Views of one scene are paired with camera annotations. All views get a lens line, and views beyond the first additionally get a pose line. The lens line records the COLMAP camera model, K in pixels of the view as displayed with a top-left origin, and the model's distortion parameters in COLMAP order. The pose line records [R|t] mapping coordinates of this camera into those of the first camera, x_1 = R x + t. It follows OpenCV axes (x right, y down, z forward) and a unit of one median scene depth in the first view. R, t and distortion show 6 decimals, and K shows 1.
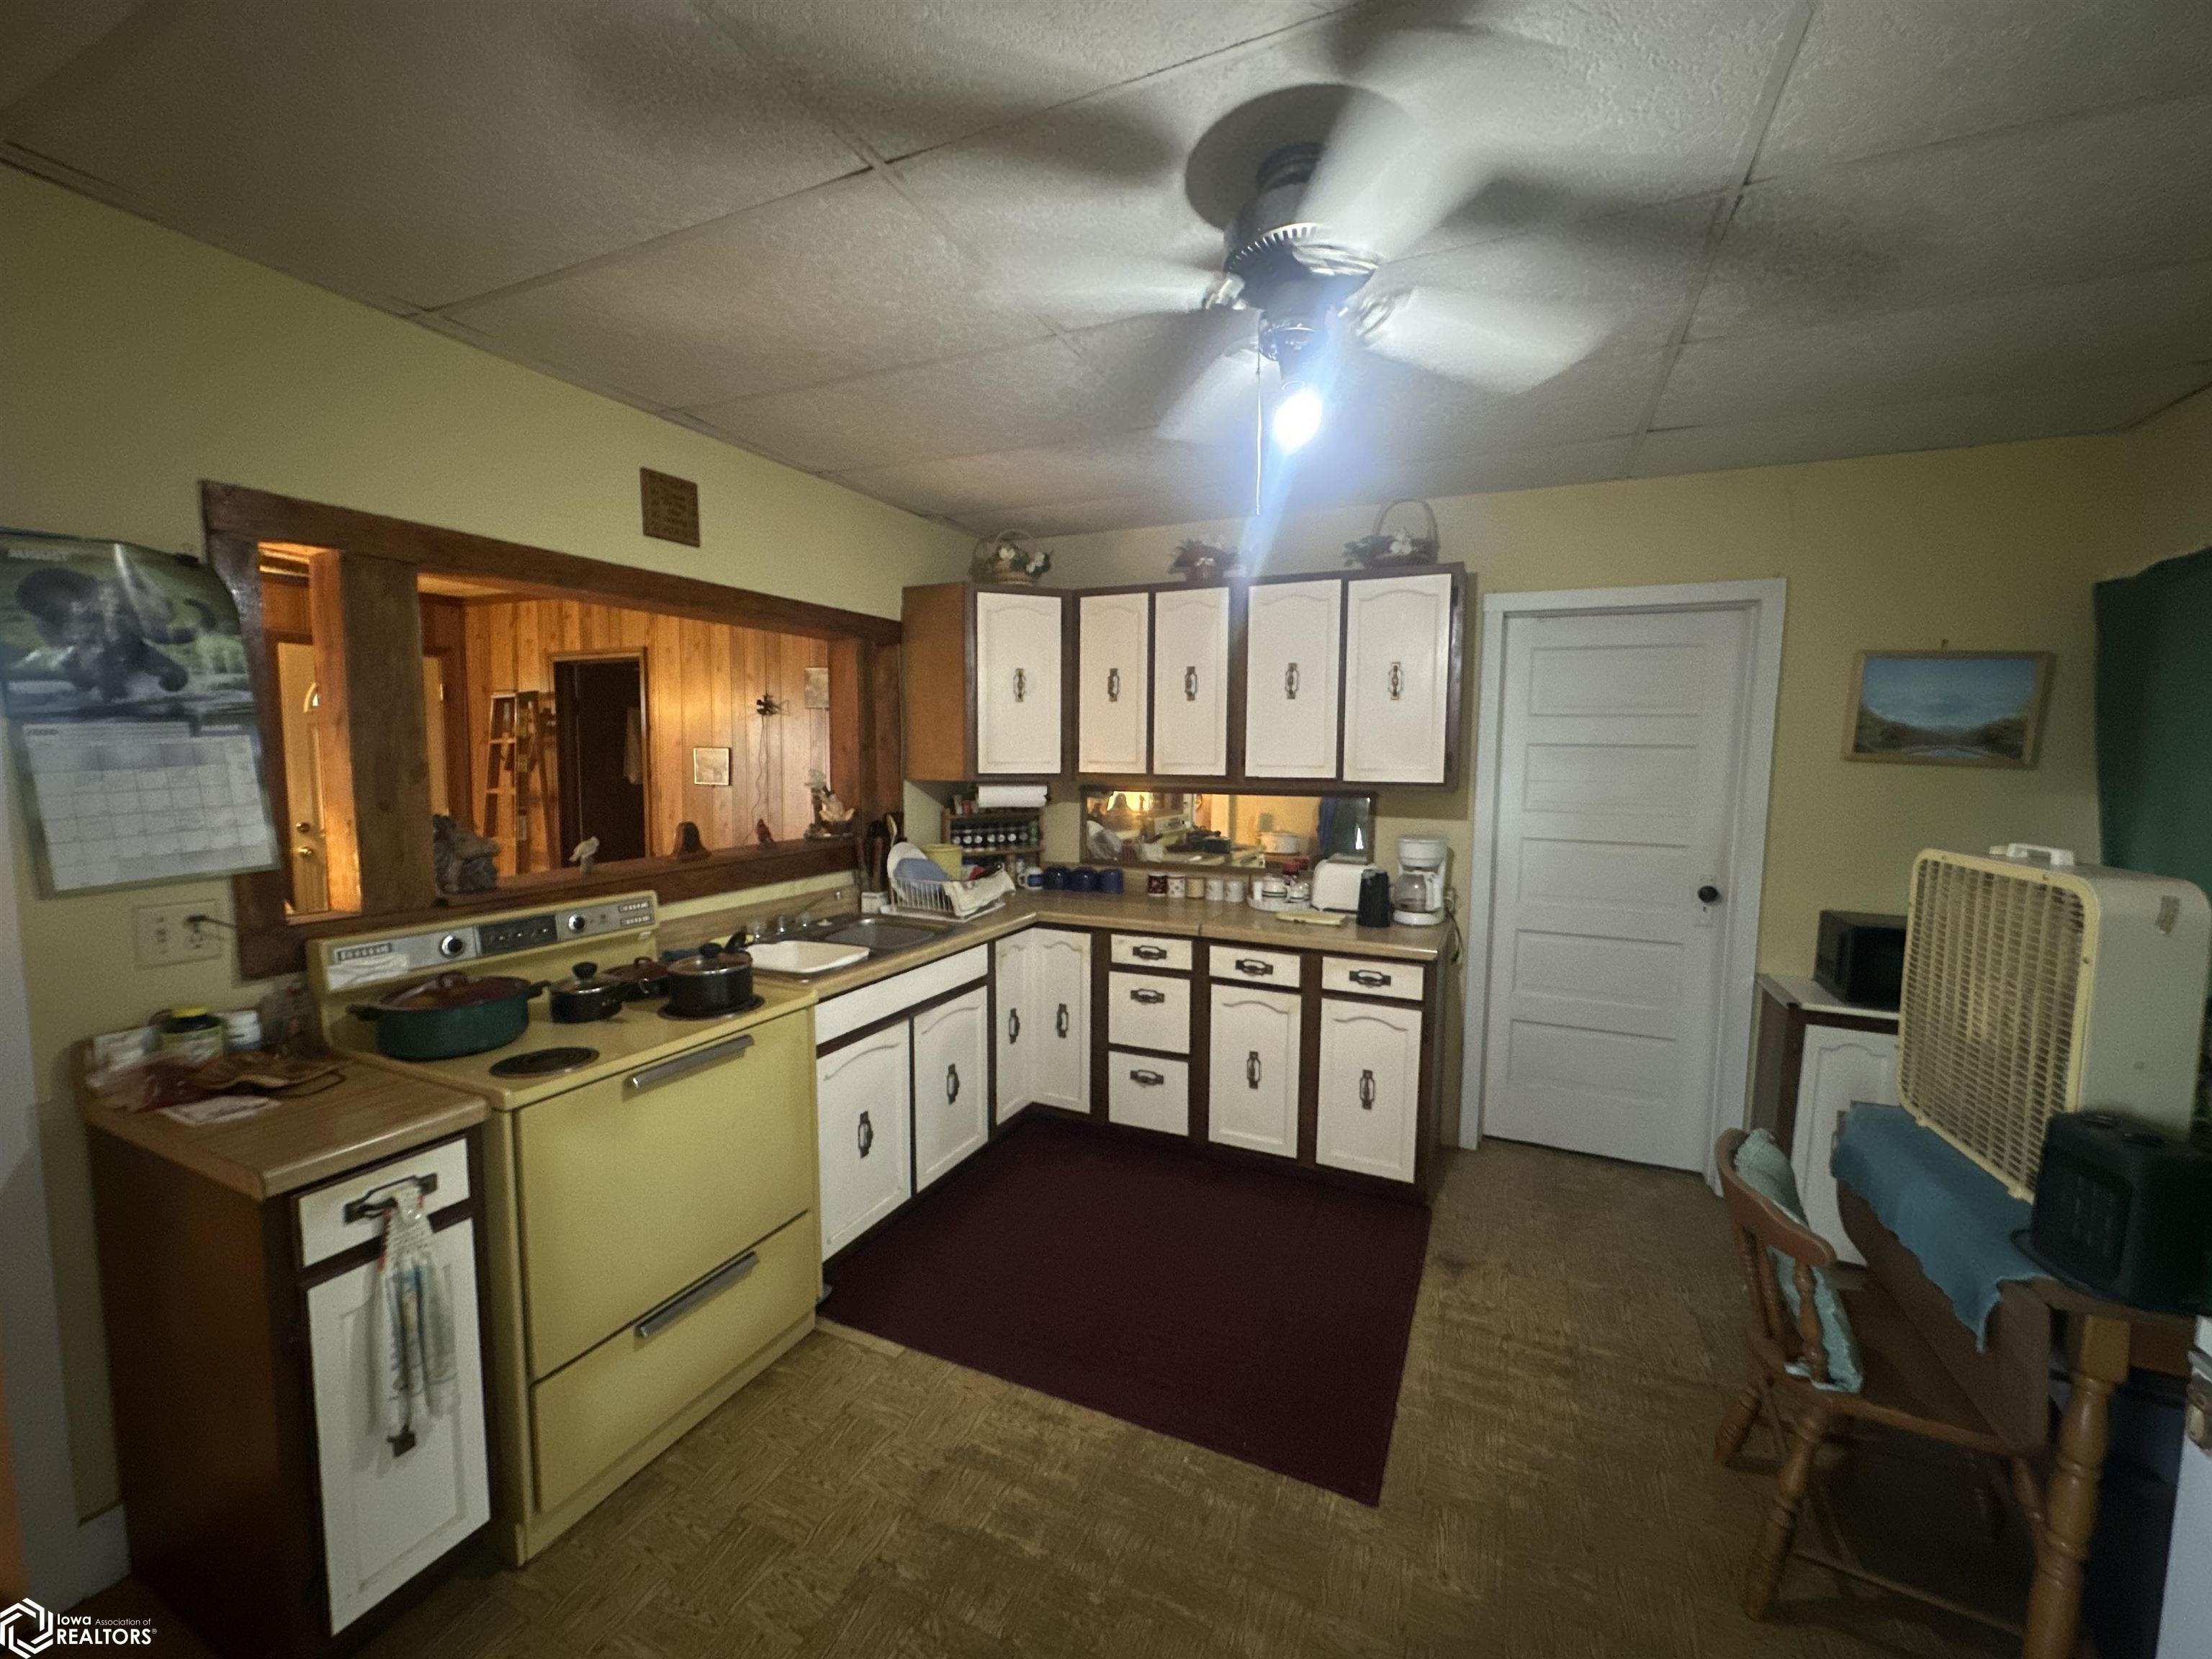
lens RADIAL K [[882.9, 0, 1103.4], [0, 882.9, 835.4], [0, 0, 1]] dist [-0.000212, 0.000278]
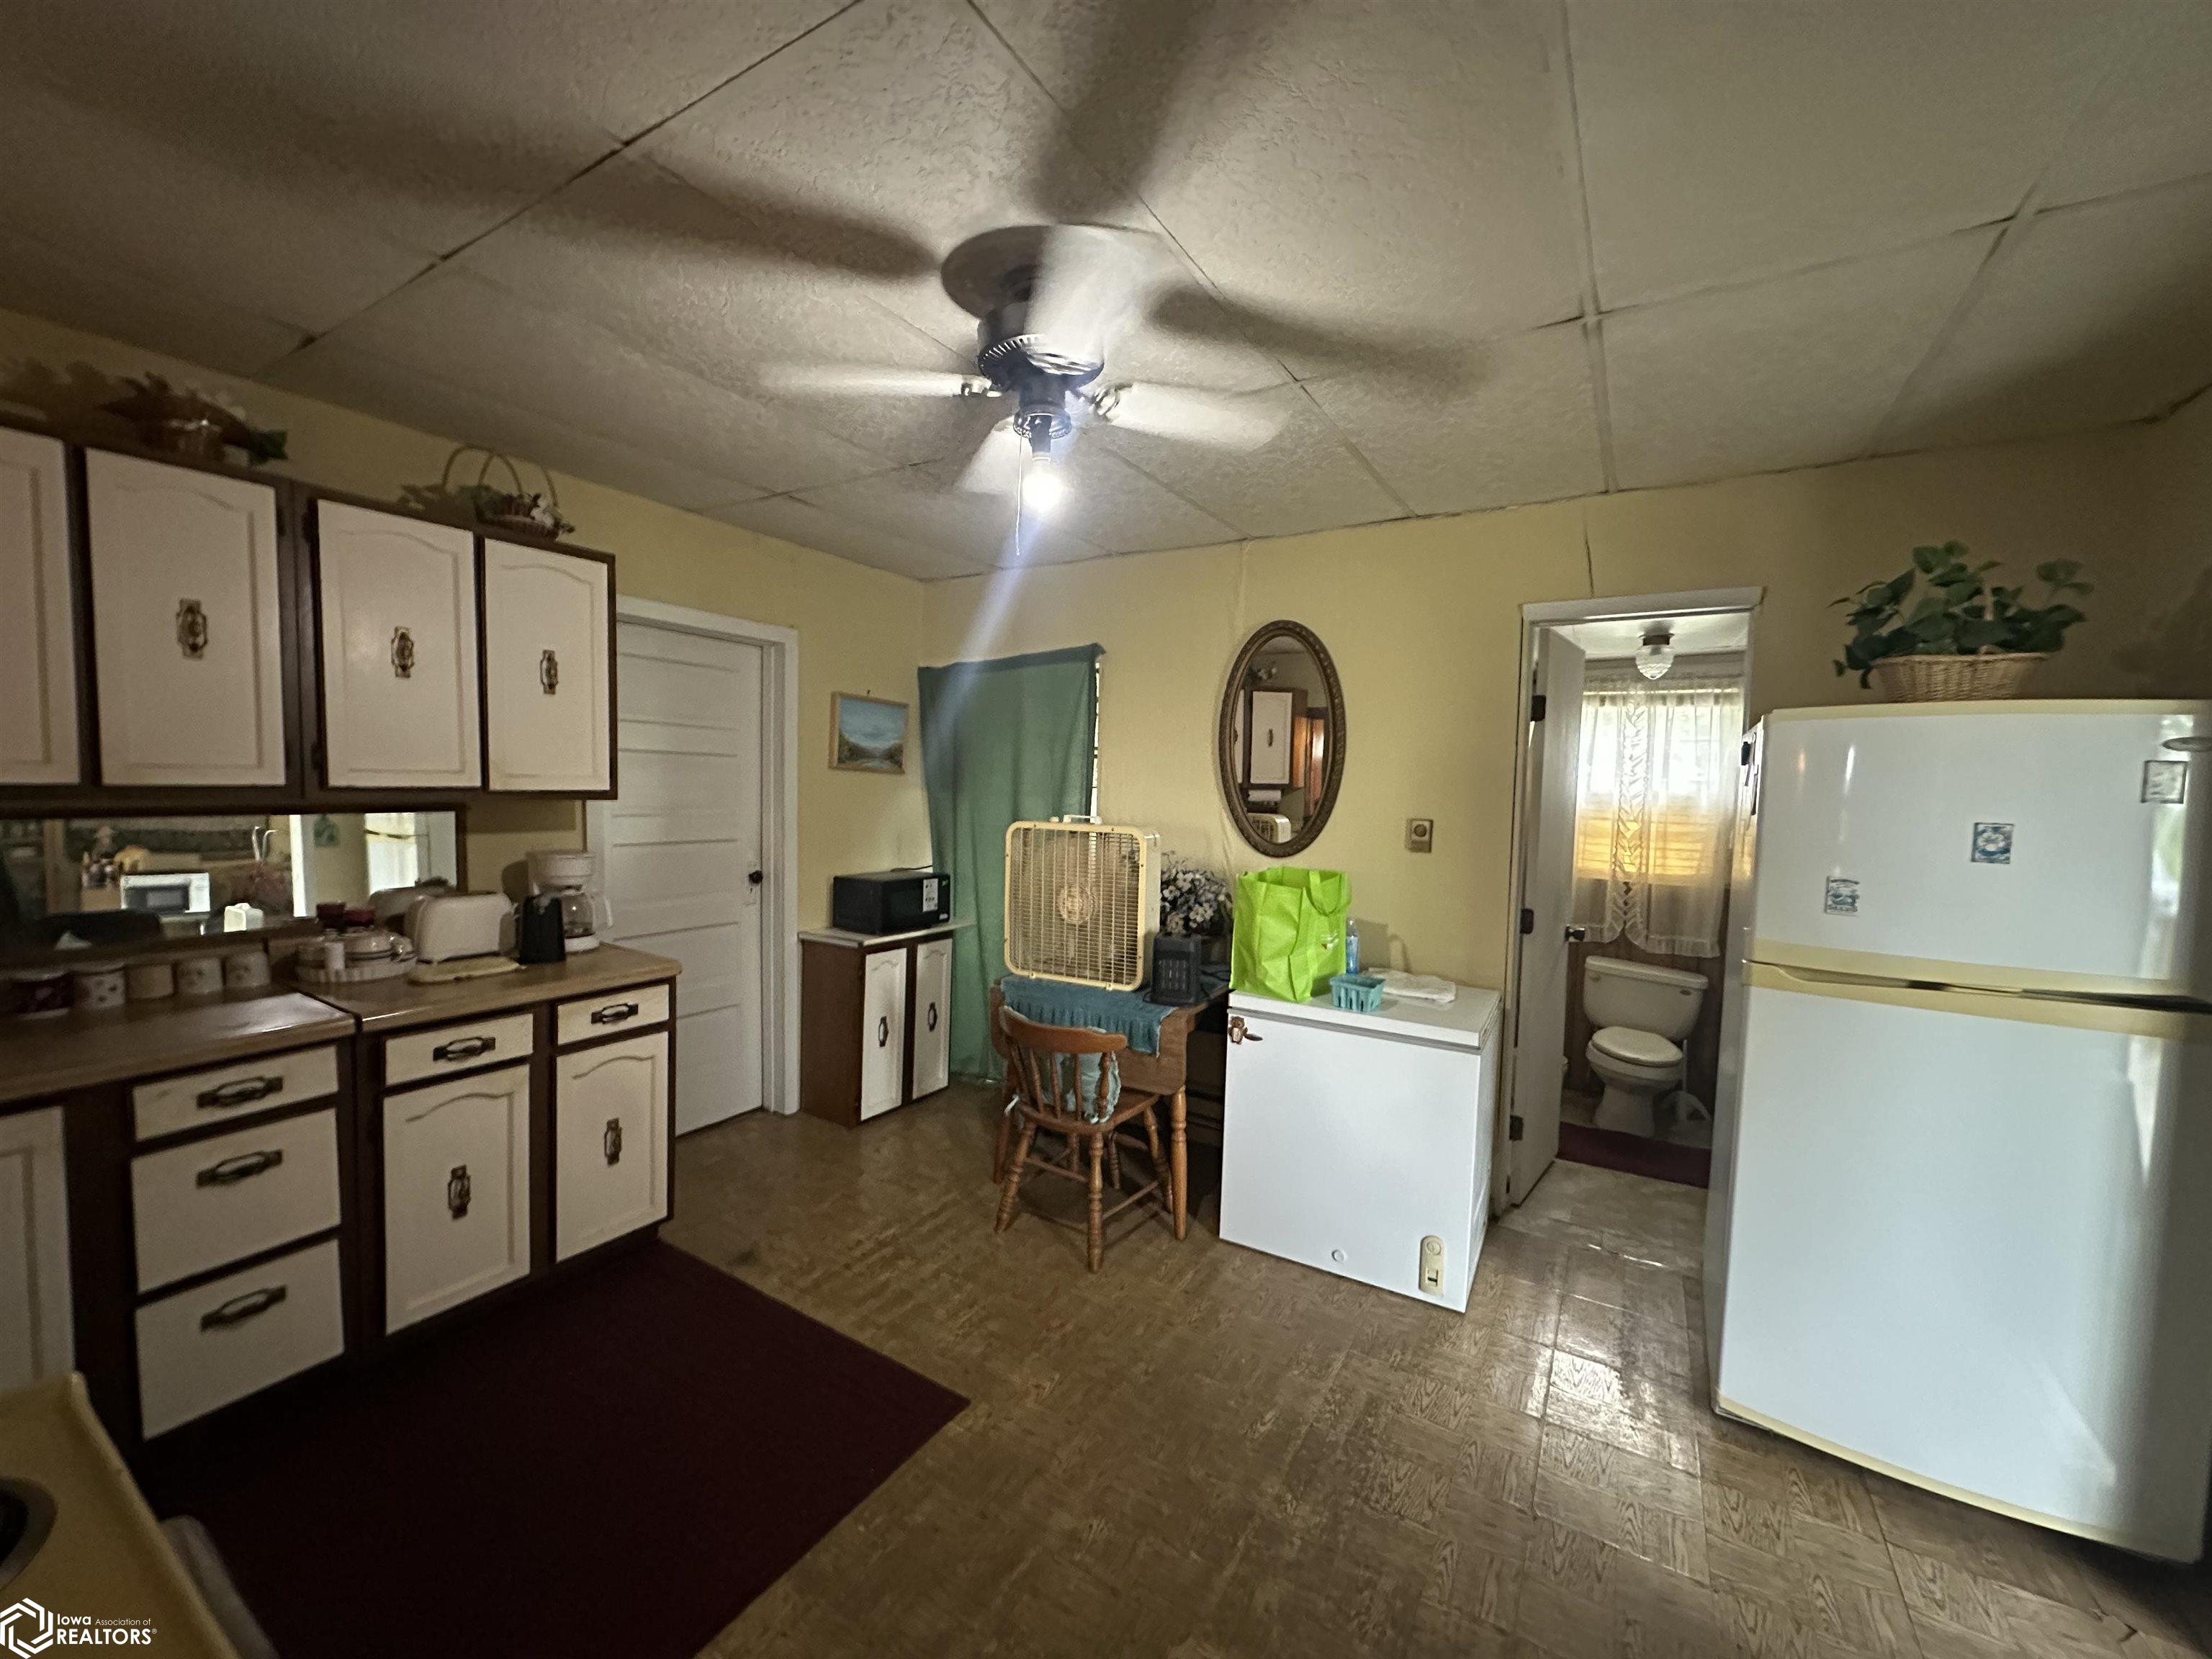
lens RADIAL K [[882.9, 0, 1102.4], [0, 882.9, 835.0], [0, 0, 1]] dist [-0.000212, 0.000278]
pose [[0.114005, -0.069661, 0.991035, -0.505119], [0.068542, 0.995713, 0.062105, -0.037299], [-0.991113, 0.060847, 0.118291, 0.407293]]
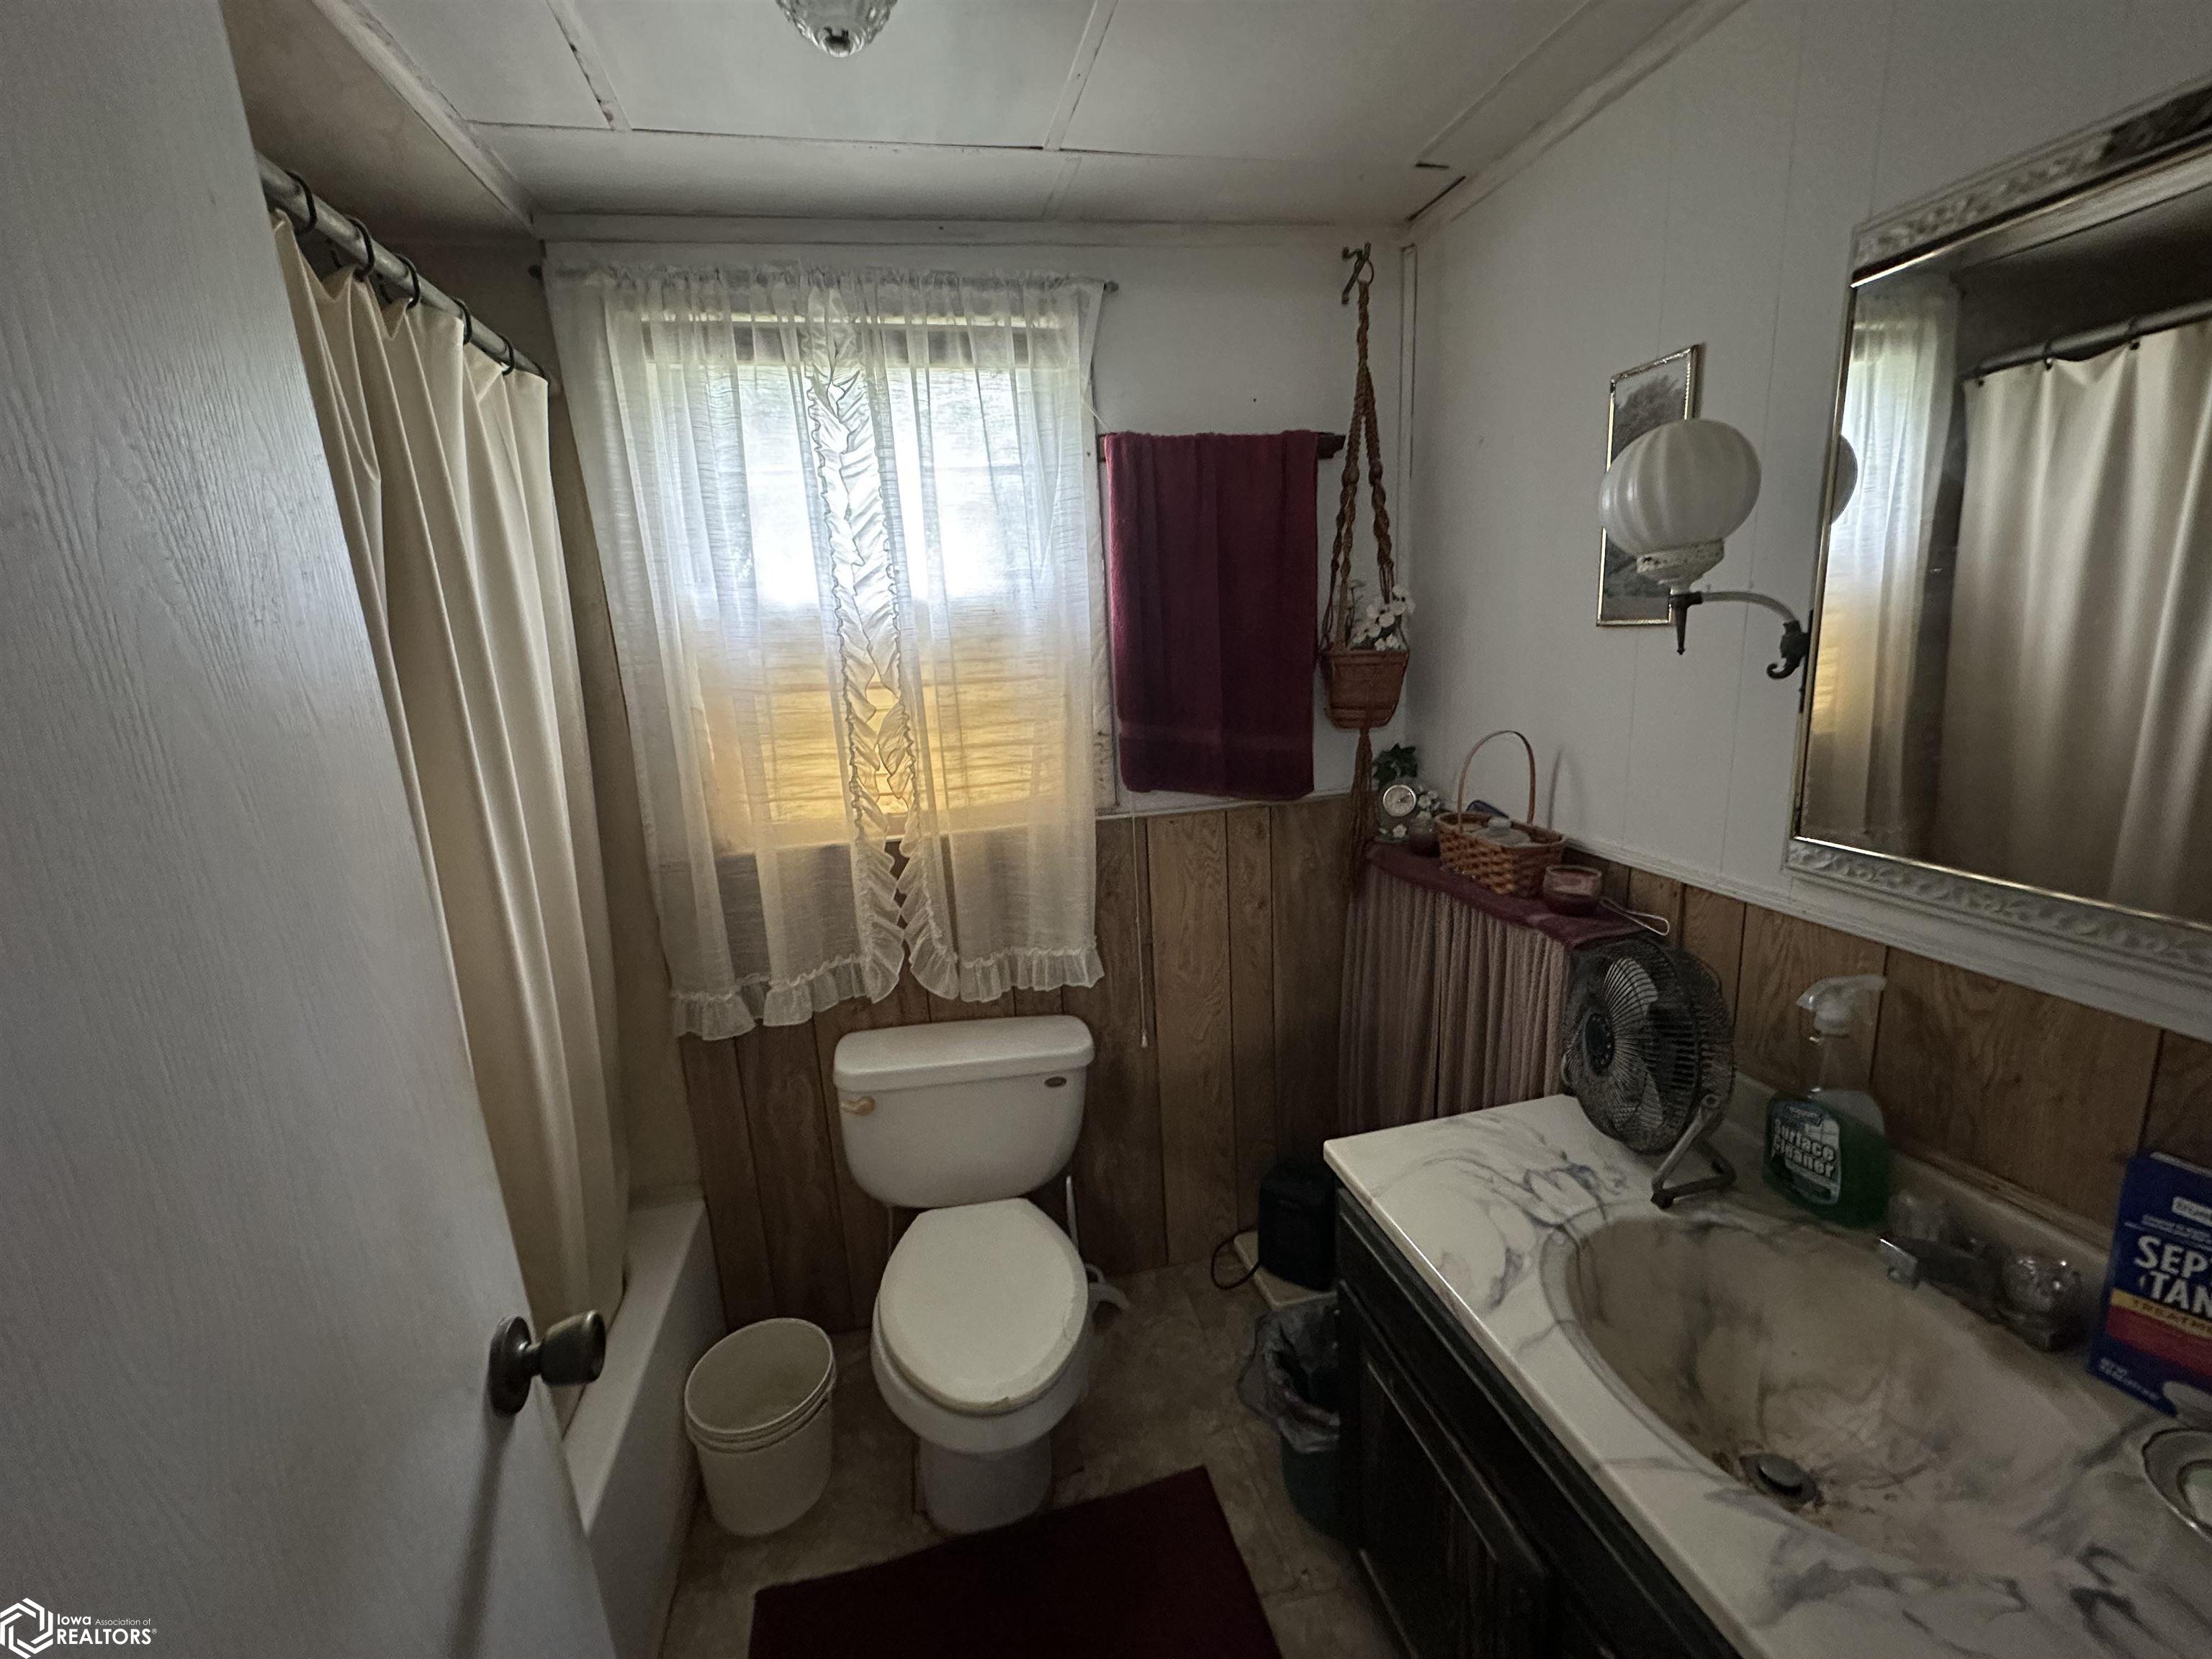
lens RADIAL K [[882.9, 0, 1114.7], [0, 882.9, 832.5], [0, 0, 1]] dist [-0.000212, 0.000278]
pose [[-0.614343, -0.141979, 0.776160, 0.577262], [0.123415, 0.954280, 0.272246, 0.050870], [-0.779327, 0.263042, -0.568733, -0.097265]]
